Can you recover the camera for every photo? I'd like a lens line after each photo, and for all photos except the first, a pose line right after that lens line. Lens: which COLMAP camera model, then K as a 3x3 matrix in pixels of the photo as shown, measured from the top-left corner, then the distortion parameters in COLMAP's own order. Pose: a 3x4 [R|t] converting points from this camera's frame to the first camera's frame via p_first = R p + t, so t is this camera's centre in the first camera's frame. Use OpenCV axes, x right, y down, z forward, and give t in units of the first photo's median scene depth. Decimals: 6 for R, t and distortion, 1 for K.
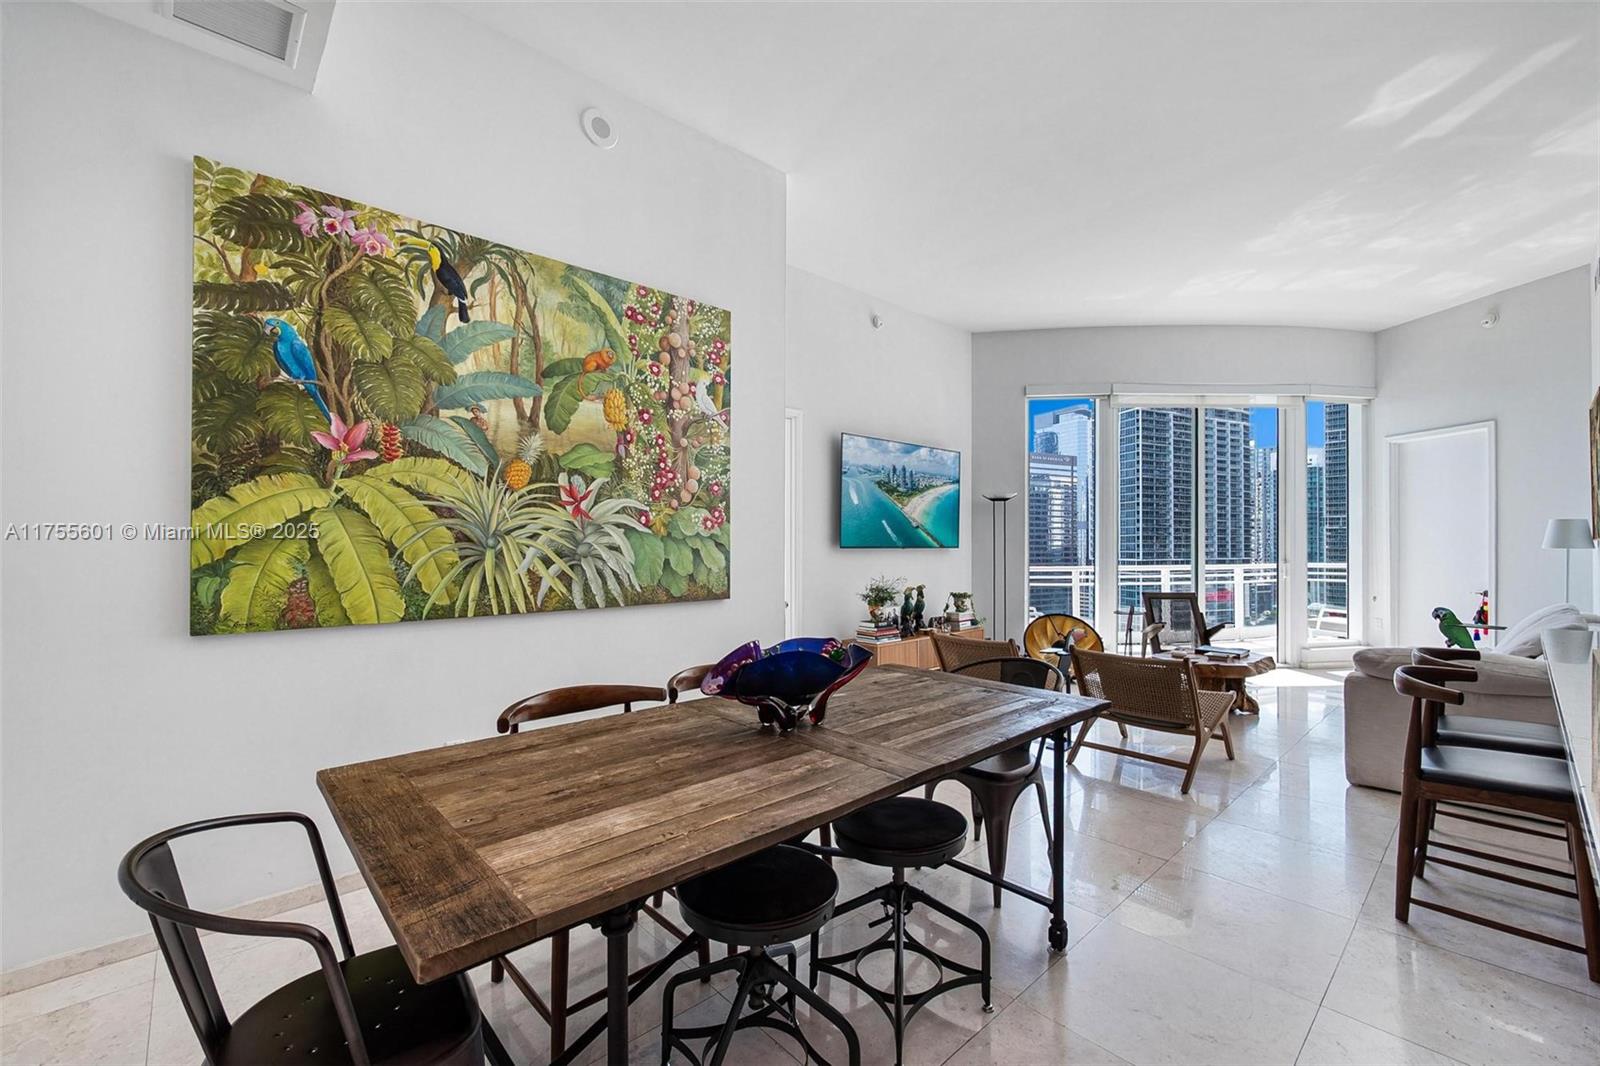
lens RADIAL K [[661.2, 0, 818.5], [0, 661.2, 538.0], [0, 0, 1]] dist [-0.003438, 0.001302]
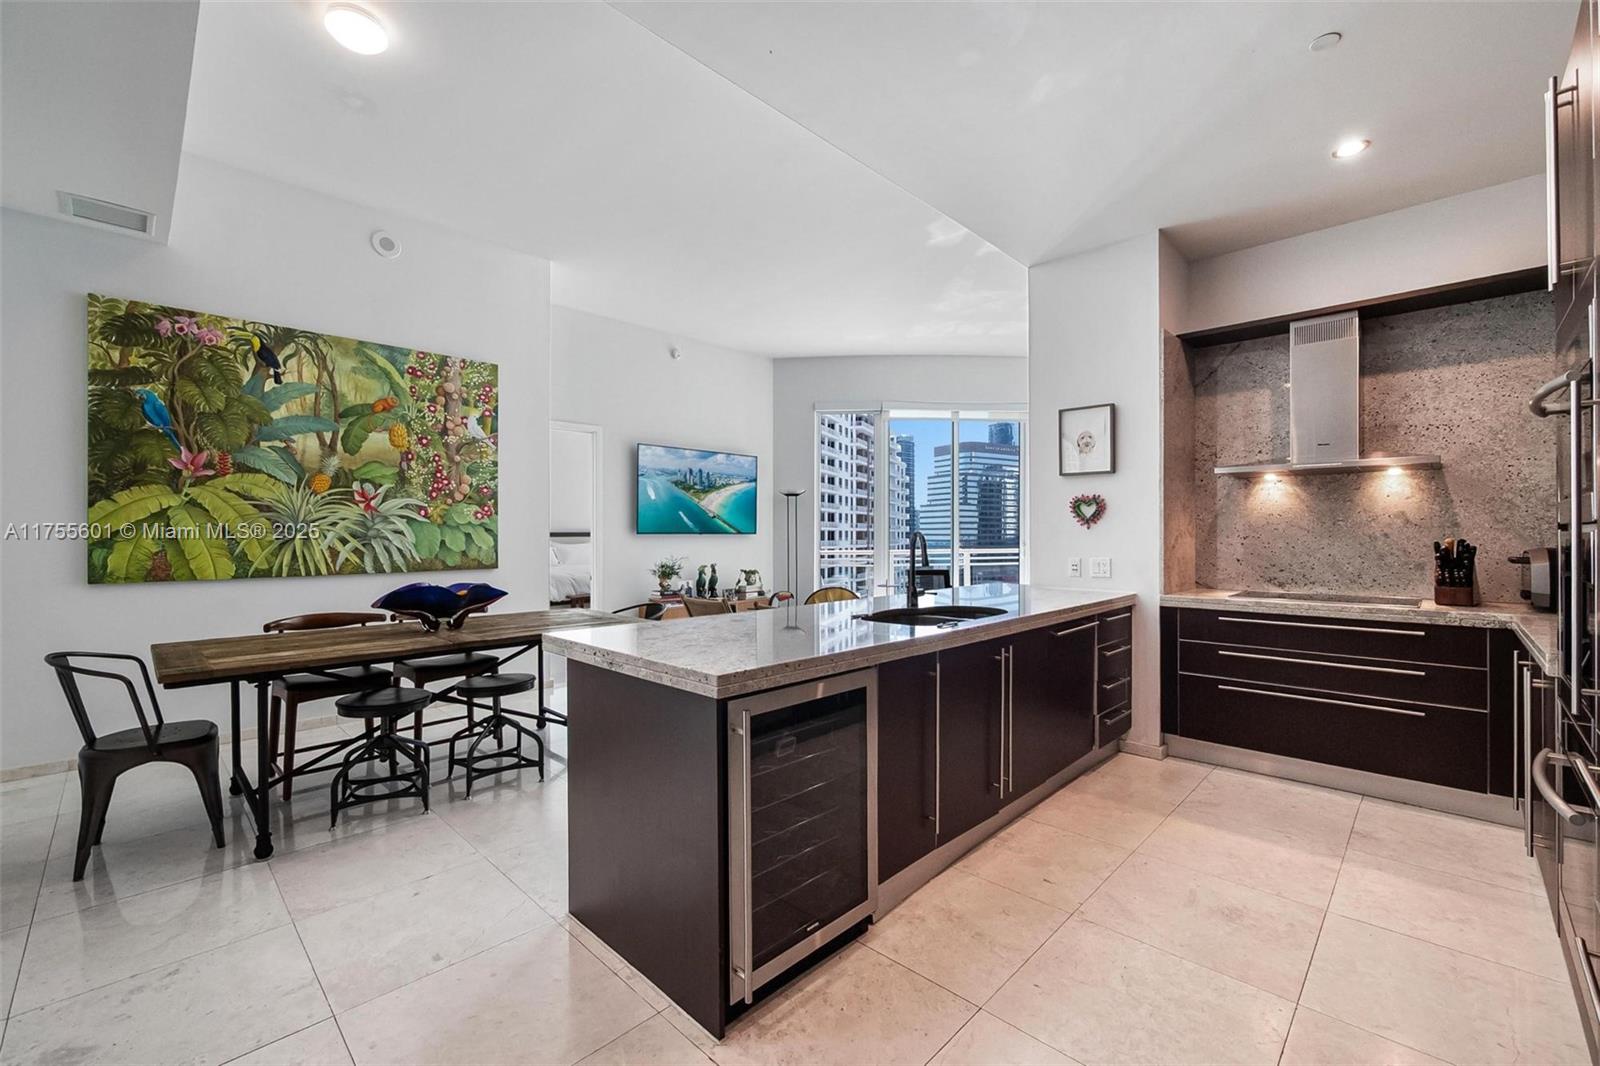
lens RADIAL K [[661.2, 0, 808.3], [0, 661.2, 531.5], [0, 0, 1]] dist [-0.003438, 0.001302]
pose [[0.998958, -0.001249, 0.045627, 0.283294], [0.000961, 0.999980, 0.006328, 0.002848], [-0.045634, -0.006278, 0.998938, -0.267591]]
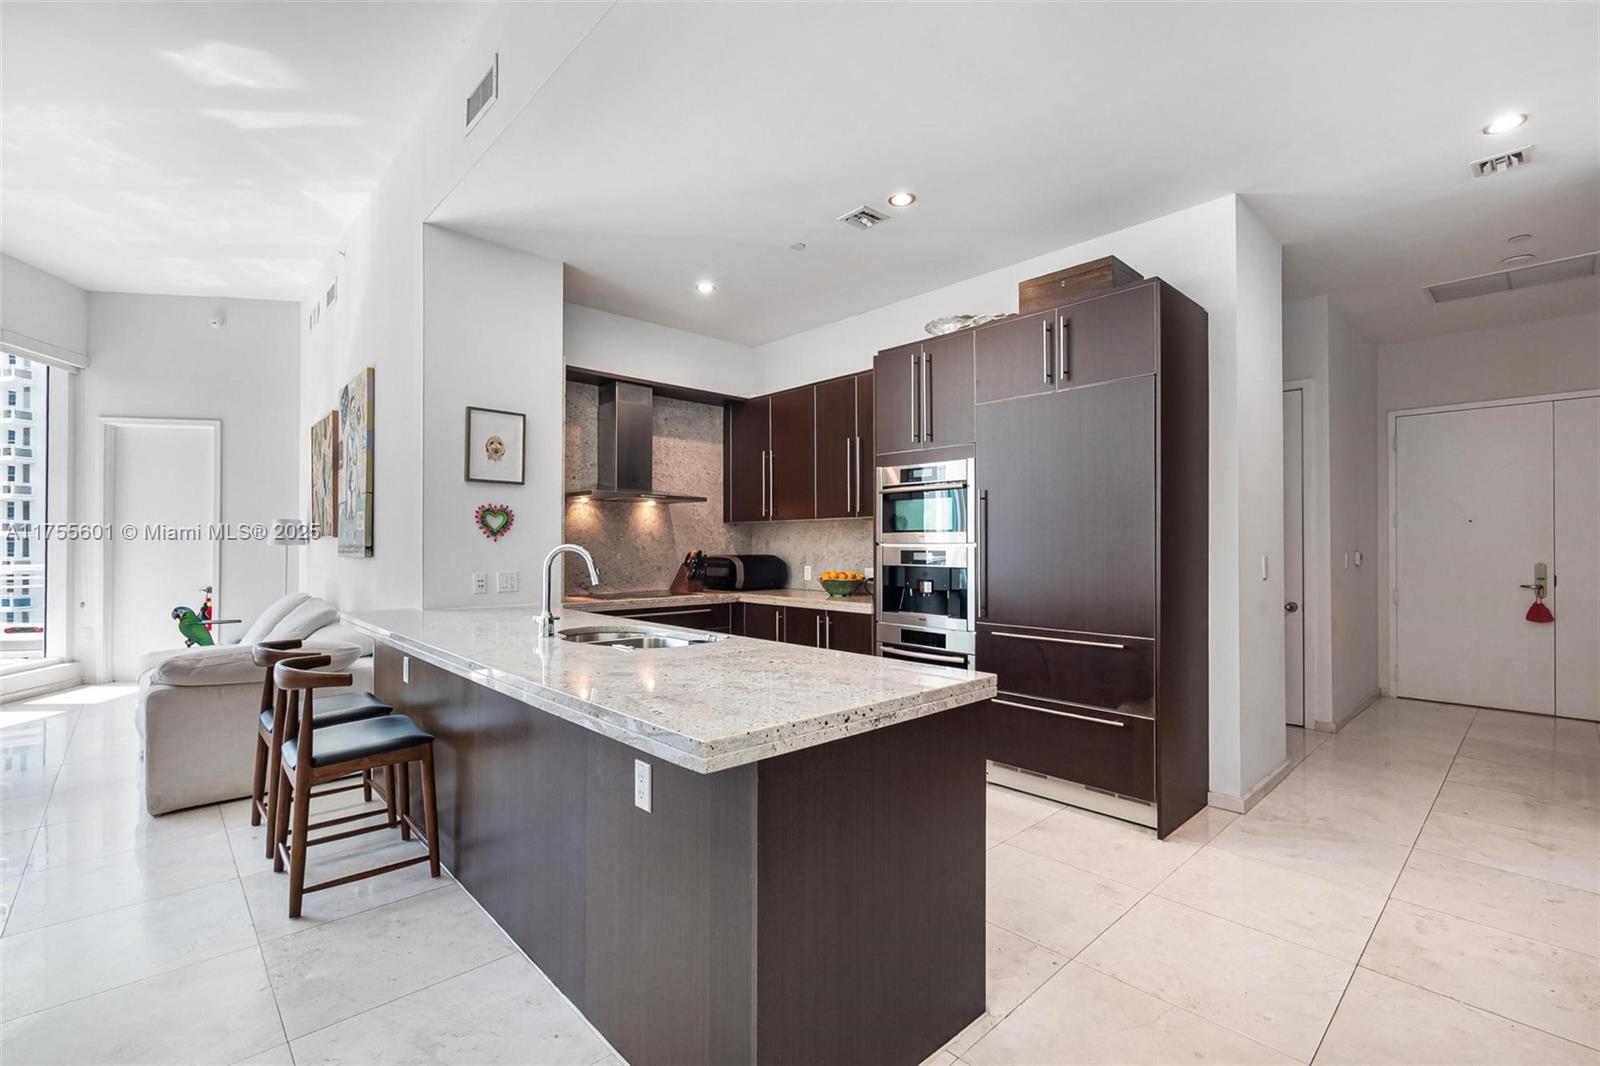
lens RADIAL K [[707.9, 0, 792.6], [0, 707.9, 539.9], [0, 0, 1]] dist [-0.003086, 0.002169]
pose [[0.008175, 0.007951, 0.999935, -0.068806], [-0.012167, 0.999895, -0.007851, 0.005169], [-0.999893, -0.012102, 0.008271, 0.097638]]
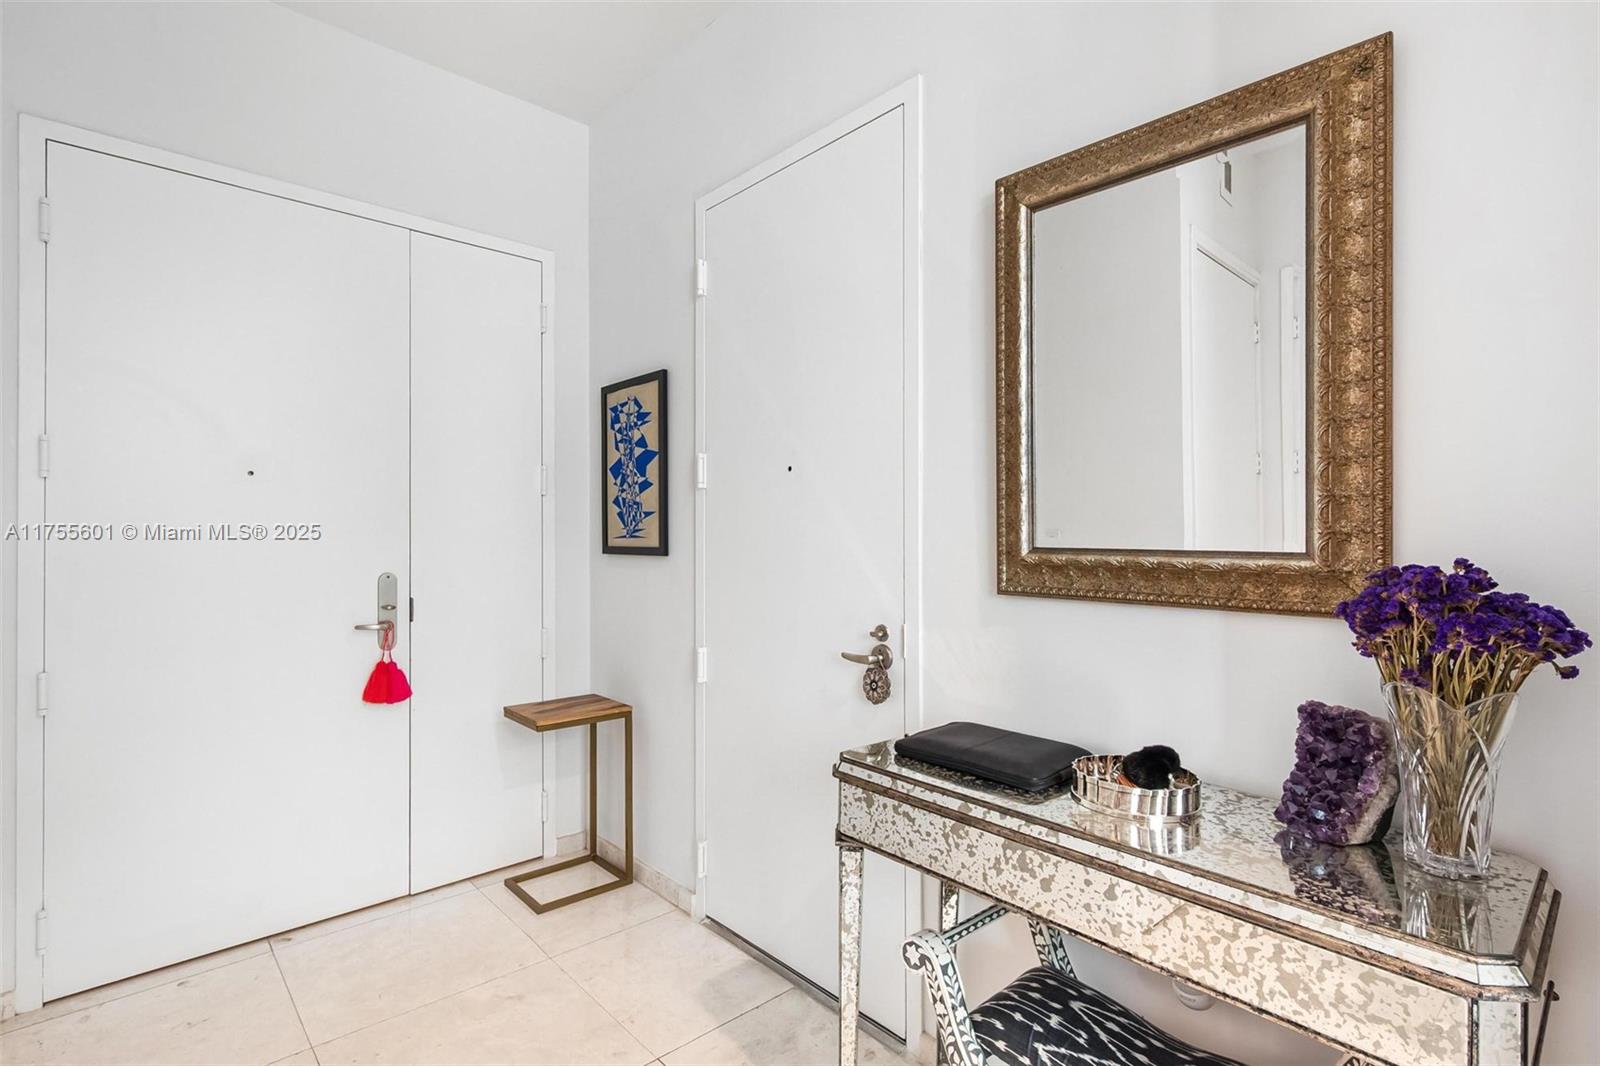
lens RADIAL K [[751.5, 0, 803.3], [0, 751.5, 536.5], [0, 0, 1]] dist [0.002105, 0.000234]
pose [[-0.999799, -0.001180, 0.020015, 0.574526], [-0.001361, 0.999958, -0.009074, -0.001790], [-0.020003, -0.009099, -0.999759, -0.401766]]
